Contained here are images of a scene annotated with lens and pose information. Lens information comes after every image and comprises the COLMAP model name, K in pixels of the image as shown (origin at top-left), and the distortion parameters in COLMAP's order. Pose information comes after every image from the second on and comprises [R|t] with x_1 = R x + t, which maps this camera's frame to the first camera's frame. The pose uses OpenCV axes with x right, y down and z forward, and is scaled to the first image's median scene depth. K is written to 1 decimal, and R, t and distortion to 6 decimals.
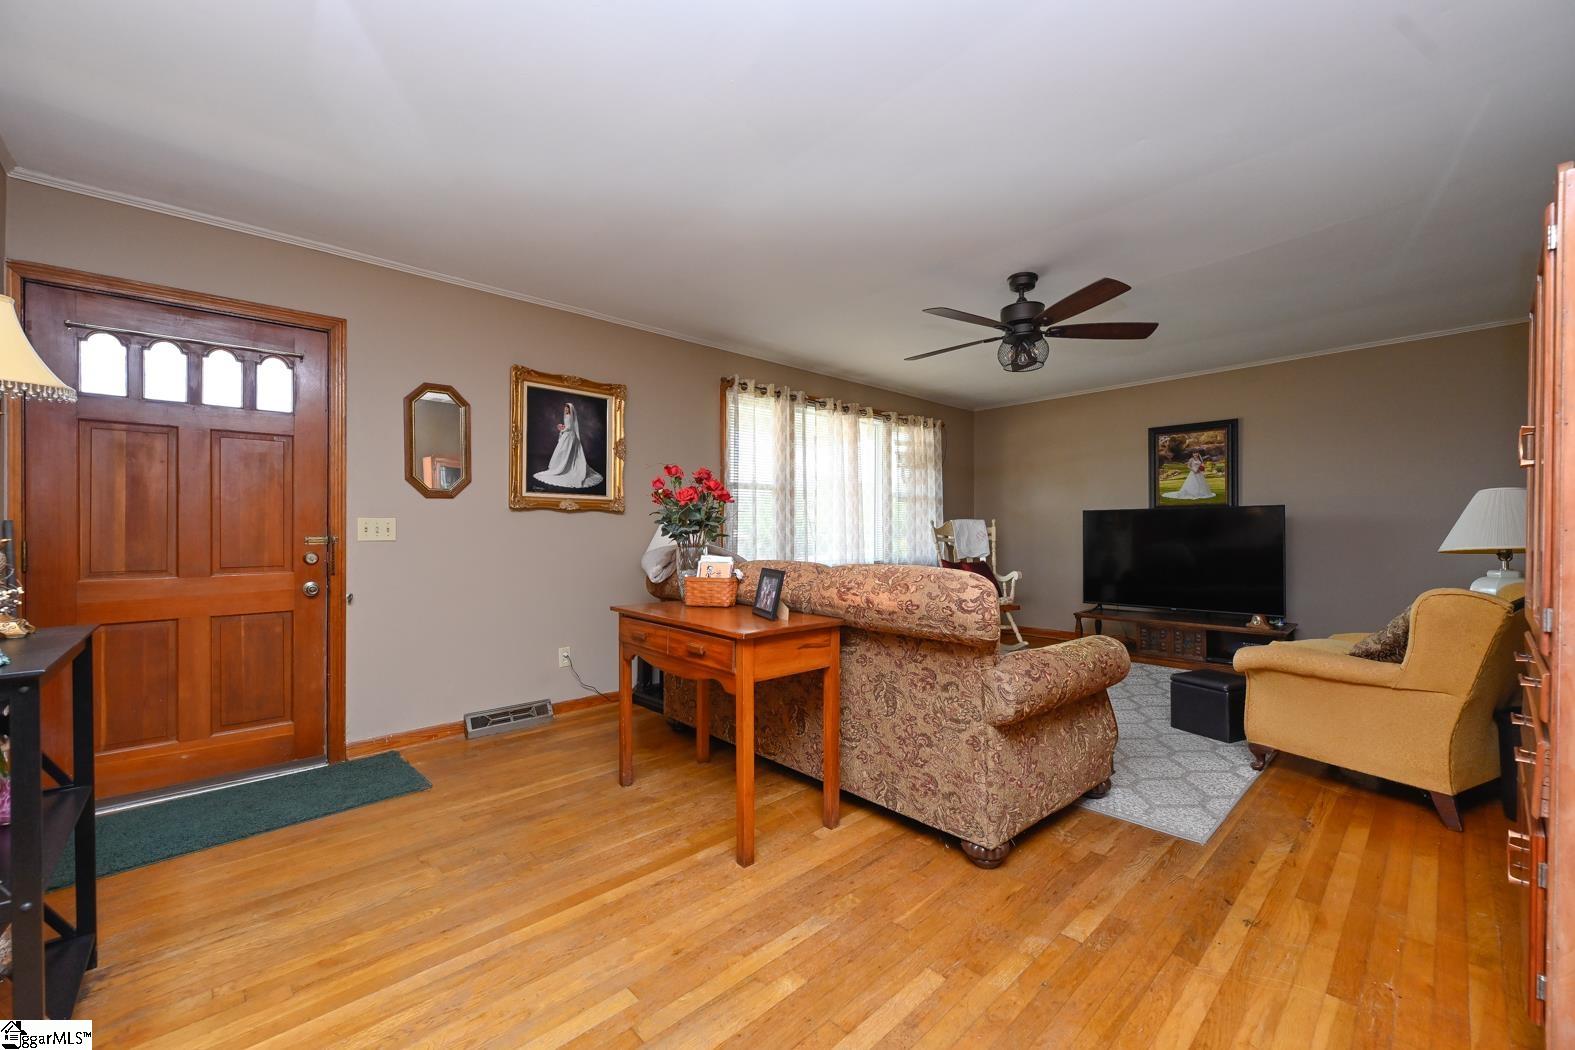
lens RADIAL K [[631.1, 0, 789.5], [0, 631.1, 533.6], [0, 0, 1]] dist [-0.003323, -0.000148]
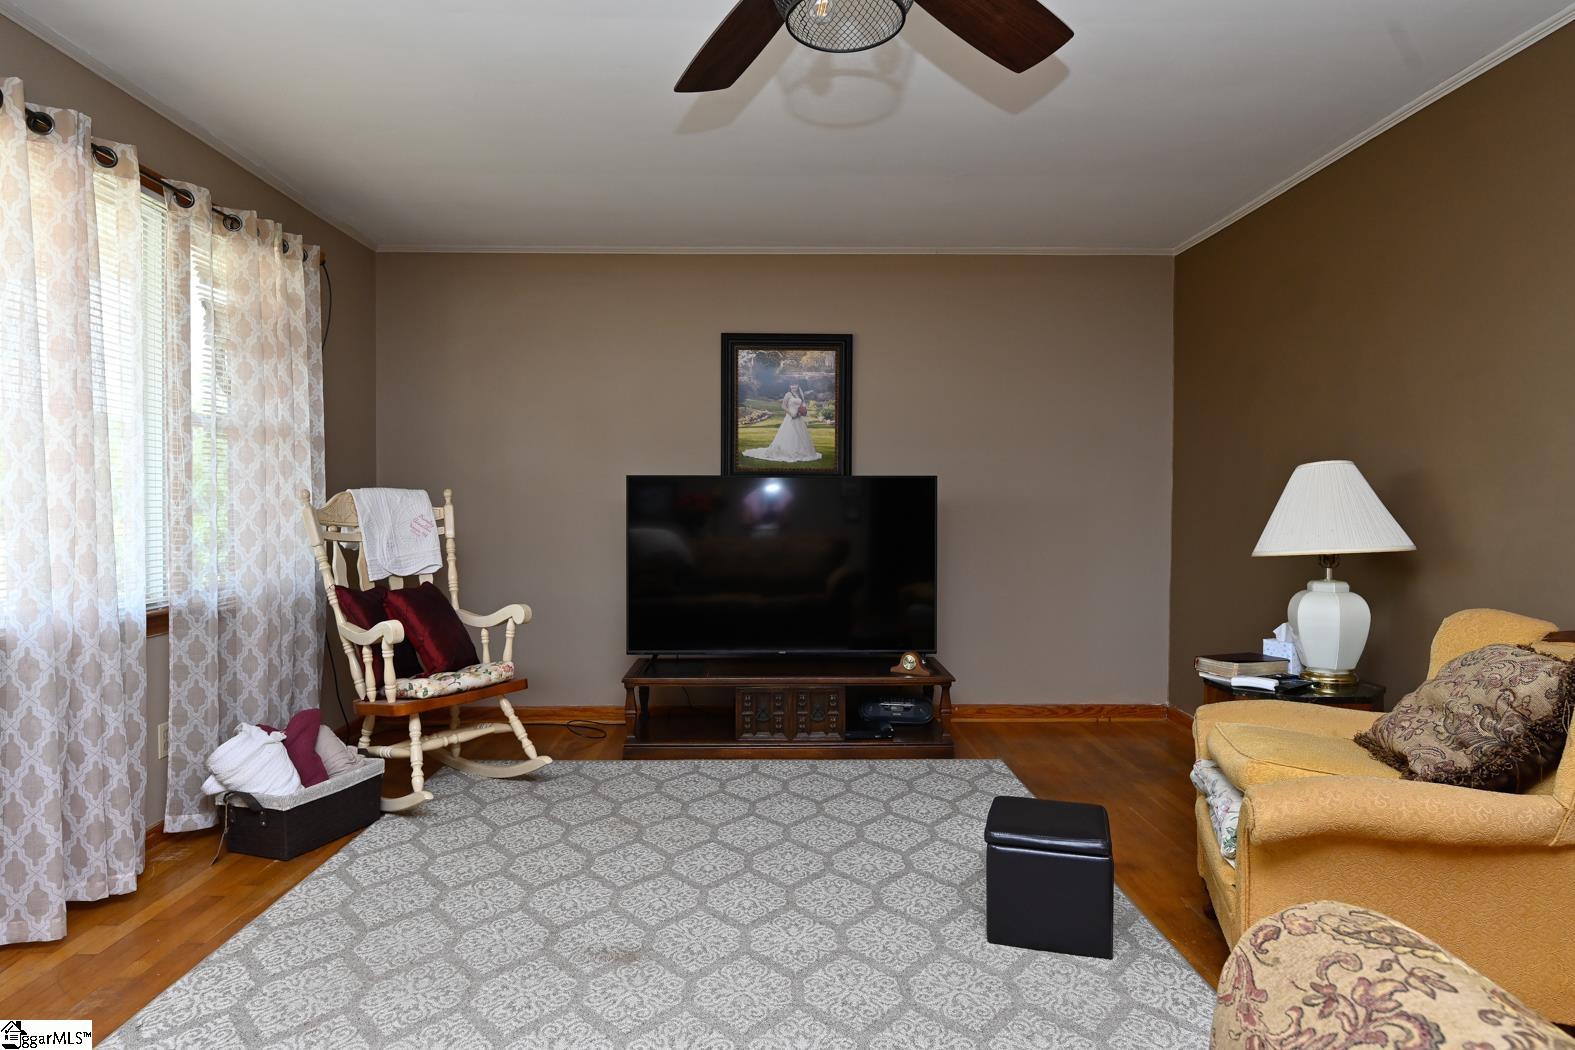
lens RADIAL K [[900.5, 0, 781.8], [0, 900.5, 524.0], [0, 0, 1]] dist [0.003369, -0.001599]
pose [[0.670827, -0.011411, 0.741526, 0.003526], [-0.003281, 0.999826, 0.018354, -0.011365], [-0.741607, -0.014746, 0.670673, 0.423868]]
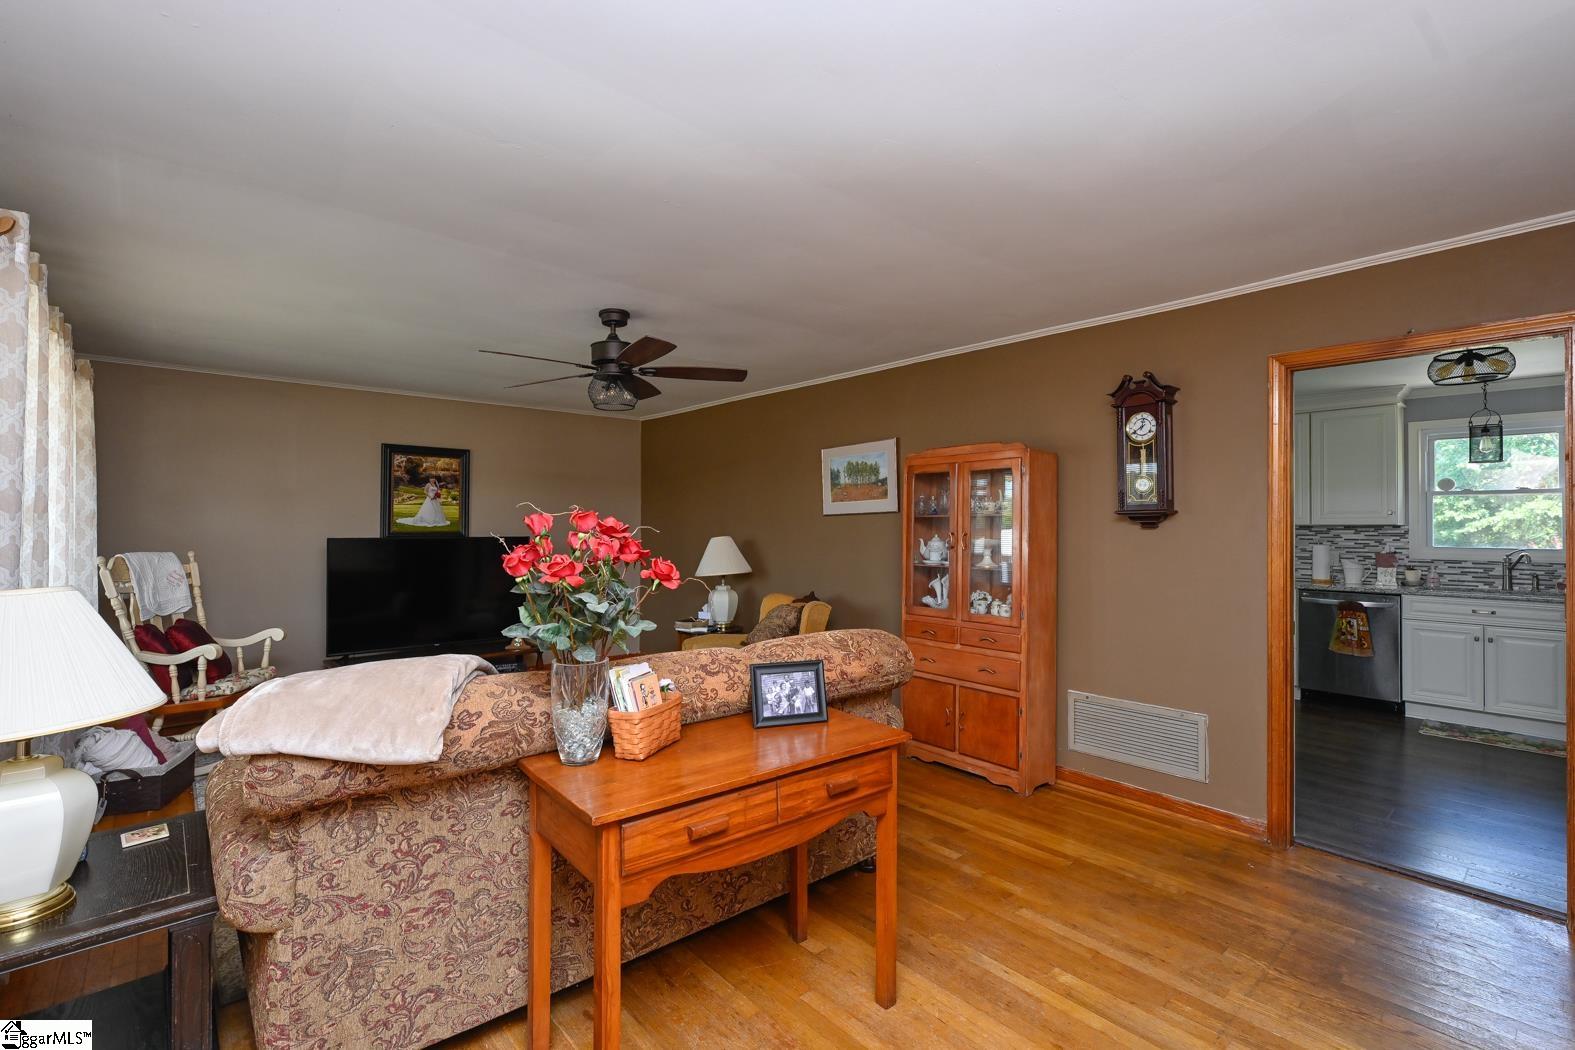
lens RADIAL K [[710.2, 0, 775.9], [0, 710.2, 523.5], [0, 0, 1]] dist [0.003060, 0.000186]
pose [[0.032735, 0.009701, 0.999417, -0.406430], [-0.000994, 0.999953, -0.009674, -0.048266], [-0.999464, -0.000677, 0.032743, 0.431013]]
